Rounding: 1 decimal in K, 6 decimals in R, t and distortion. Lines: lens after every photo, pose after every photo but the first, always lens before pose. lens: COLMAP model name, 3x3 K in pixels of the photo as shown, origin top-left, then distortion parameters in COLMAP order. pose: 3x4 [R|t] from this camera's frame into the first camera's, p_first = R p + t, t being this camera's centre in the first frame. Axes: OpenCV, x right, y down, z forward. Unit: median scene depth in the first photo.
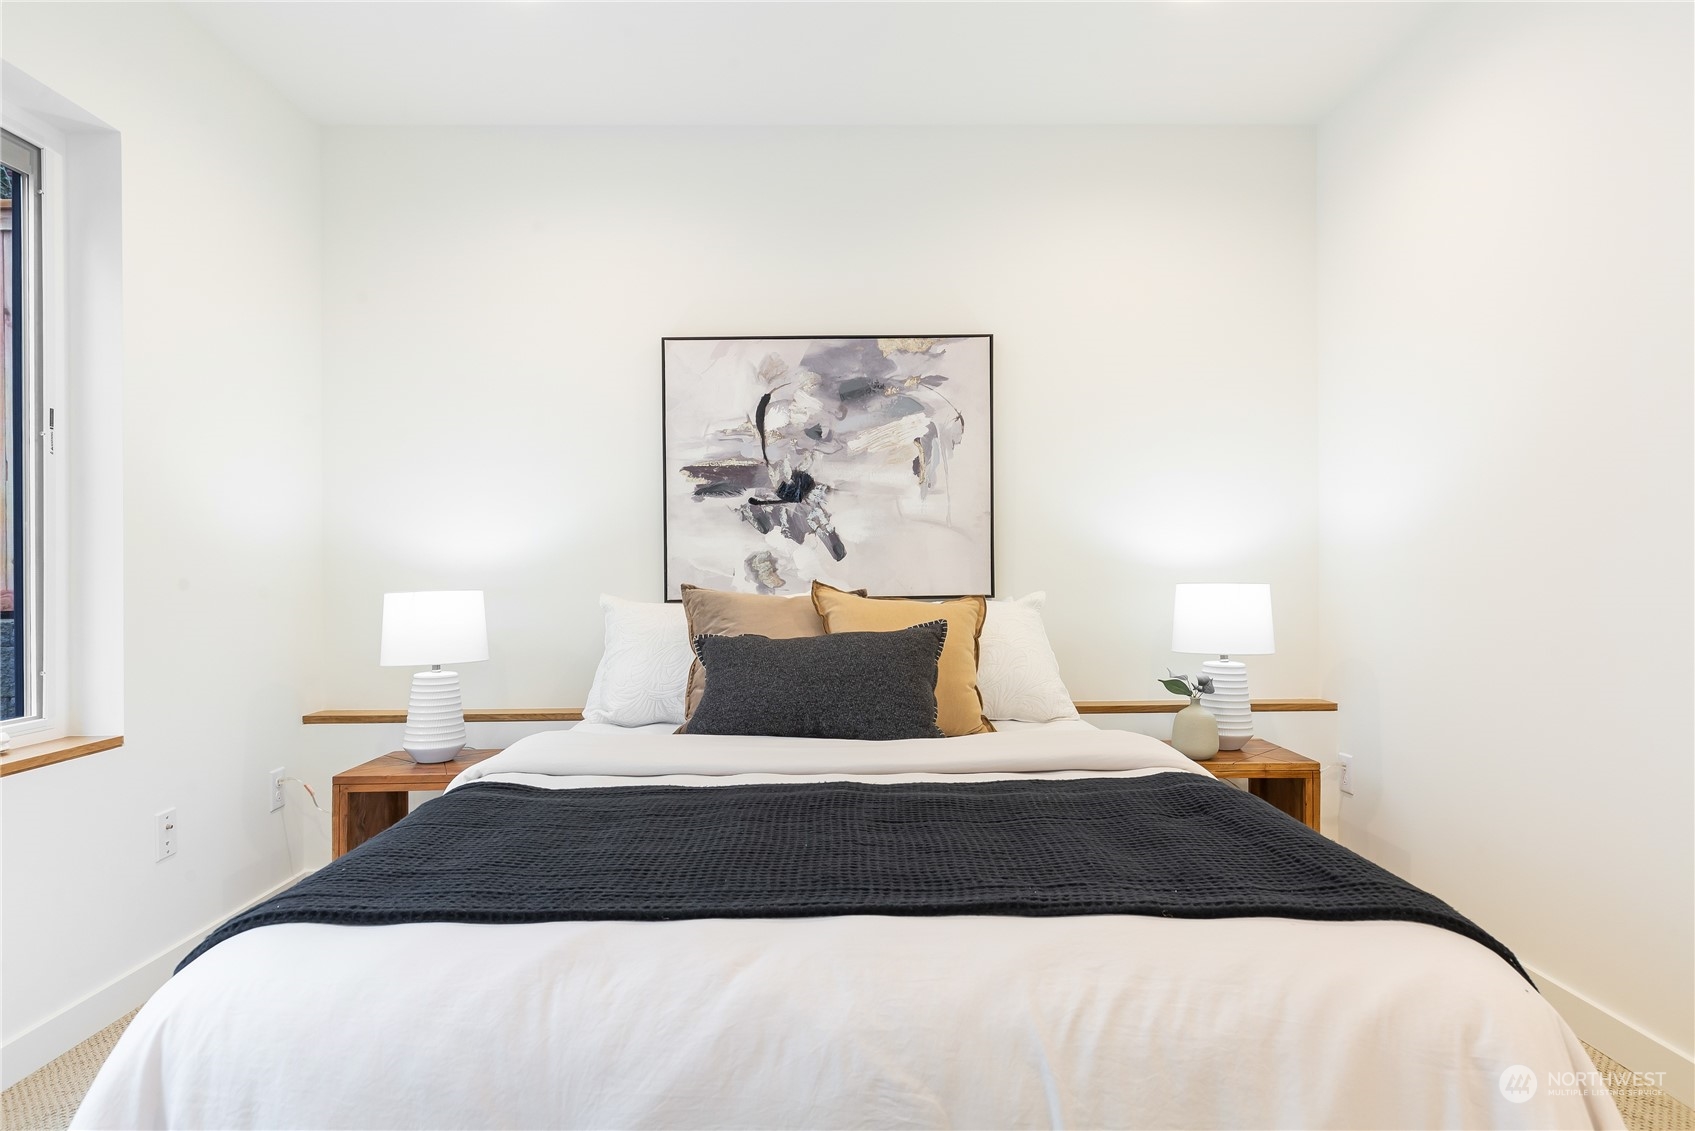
lens RADIAL K [[965.6, 0, 847.2], [0, 965.6, 561.2], [0, 0, 1]] dist [0.015639, -0.001640]
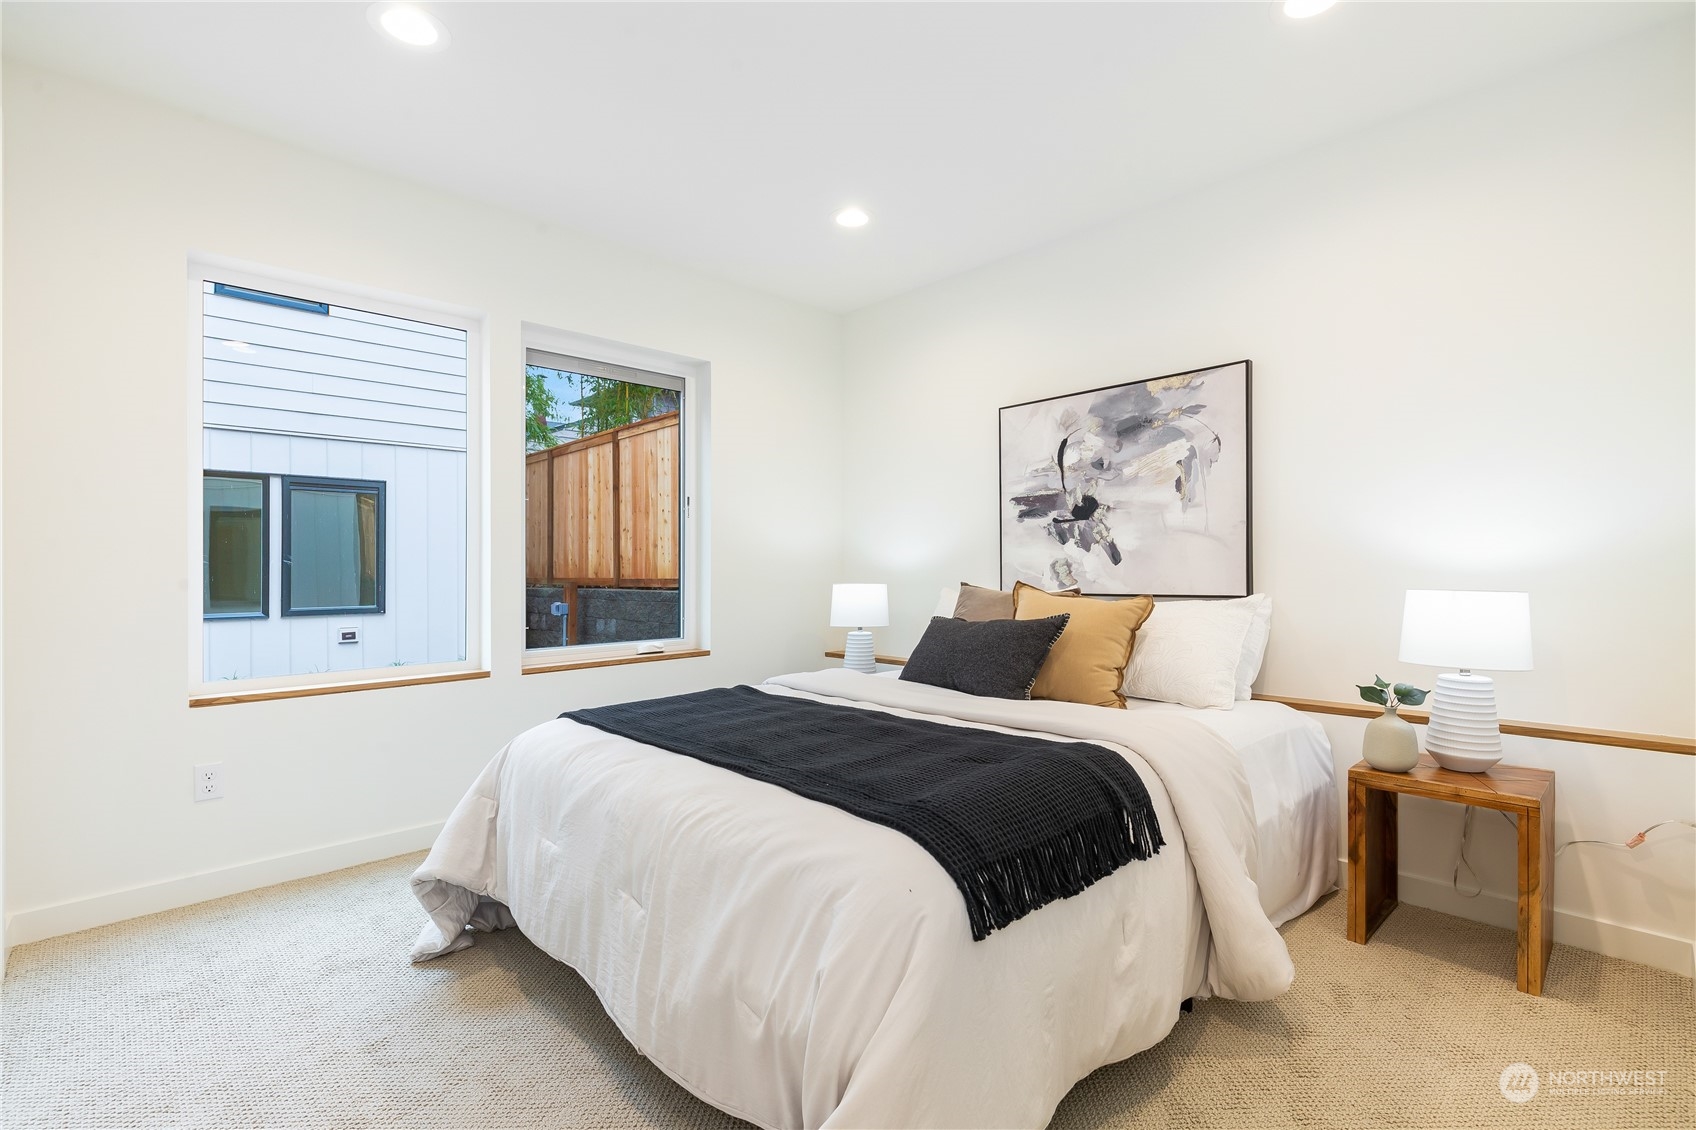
lens RADIAL K [[763.8, 0, 847.5], [0, 763.8, 570.4], [0, 0, 1]] dist [0.003370, -0.001865]
pose [[0.684153, 0.004554, -0.729324, 0.476267], [0.007869, 0.999876, 0.013625, -0.009611], [0.729296, -0.015060, 0.684033, 0.066040]]
